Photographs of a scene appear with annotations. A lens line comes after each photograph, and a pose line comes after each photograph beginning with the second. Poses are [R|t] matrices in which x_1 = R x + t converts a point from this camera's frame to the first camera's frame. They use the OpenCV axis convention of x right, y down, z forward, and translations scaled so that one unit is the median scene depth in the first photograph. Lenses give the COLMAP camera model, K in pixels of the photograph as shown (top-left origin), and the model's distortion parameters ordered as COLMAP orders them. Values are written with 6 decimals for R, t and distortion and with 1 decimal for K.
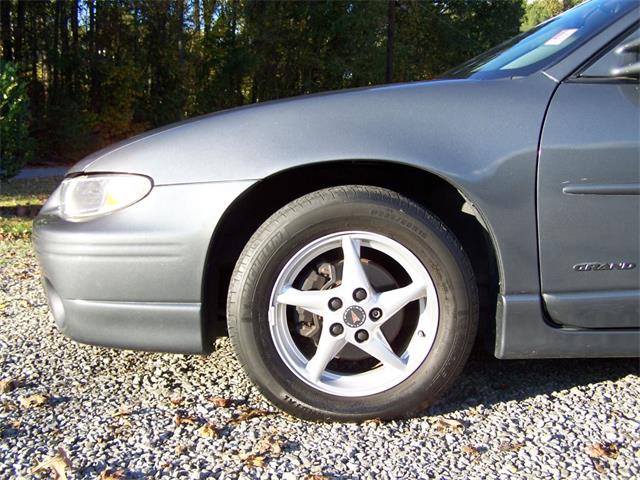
lens RADIAL K [[737.1, 0, 318.4], [0, 737.1, 245.5], [0, 0, 1]] dist [-0.105018, 0.000000]
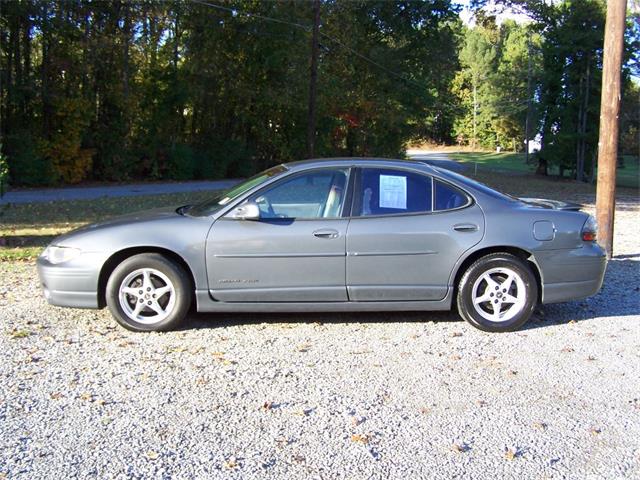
lens RADIAL K [[737.1, 0, 314.2], [0, 737.1, 244.5], [0, 0, 1]] dist [-0.105018, 0.000000]
pose [[0.997977, 0.010857, 0.062637, 0.535671], [-0.009578, 0.999740, -0.020695, -0.061093], [-0.062846, 0.020054, 0.997822, -2.032691]]
